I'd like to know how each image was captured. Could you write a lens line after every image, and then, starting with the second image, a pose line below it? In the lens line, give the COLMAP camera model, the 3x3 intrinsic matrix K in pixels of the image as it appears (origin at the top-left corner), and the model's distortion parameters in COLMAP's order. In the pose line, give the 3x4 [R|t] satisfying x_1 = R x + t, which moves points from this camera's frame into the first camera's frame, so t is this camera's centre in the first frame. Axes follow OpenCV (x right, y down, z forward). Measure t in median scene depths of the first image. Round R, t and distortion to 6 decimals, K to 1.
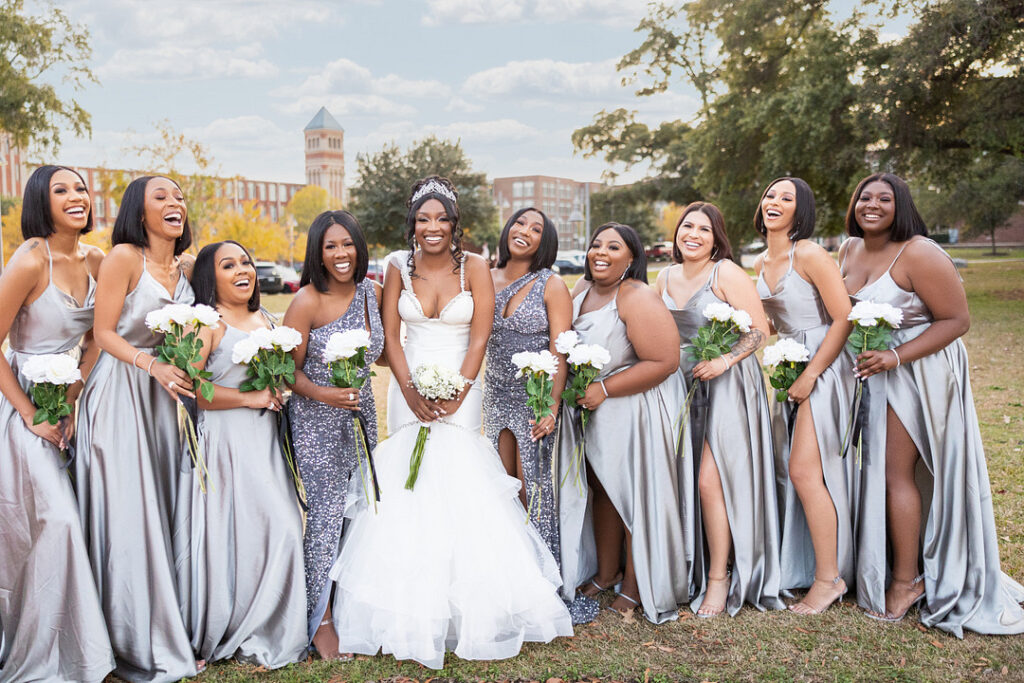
lens RADIAL K [[931.8, 0, 482.4], [0, 931.8, 333.5], [0, 0, 1]] dist [0.089699, 0.050435]
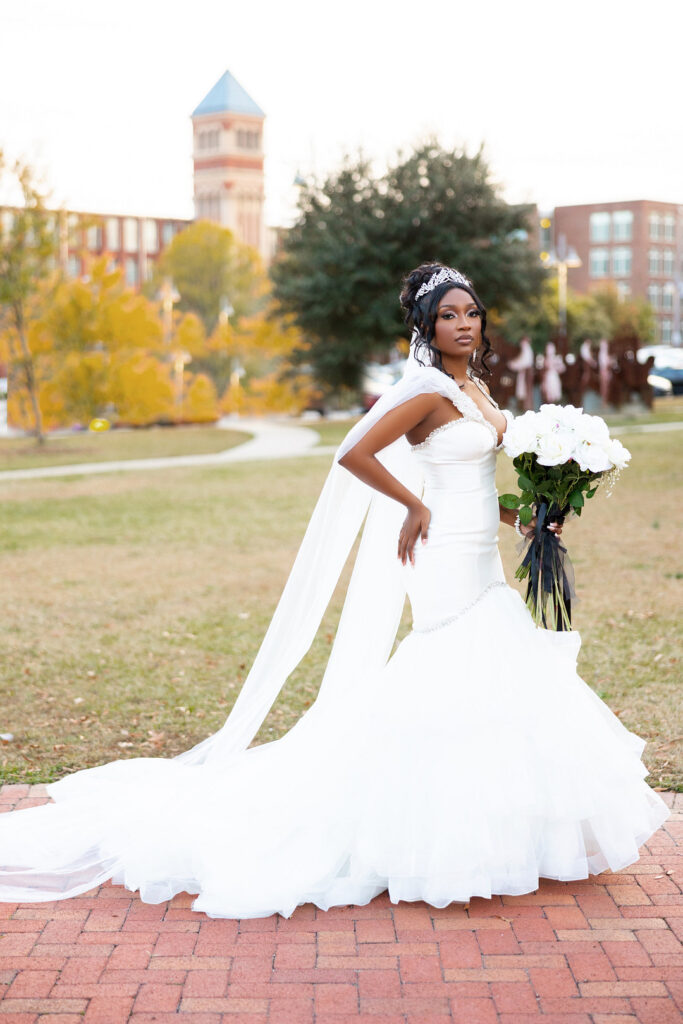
lens RADIAL K [[1610.3, 0, 346.1], [0, 1610.3, 513.4], [0, 0, 1]] dist [0.015415, 0.000000]
pose [[0.994679, 0.015922, -0.101785, -0.008310], [-0.014843, 0.999825, 0.011347, -0.005746], [0.101948, -0.009775, 0.994742, 0.104930]]
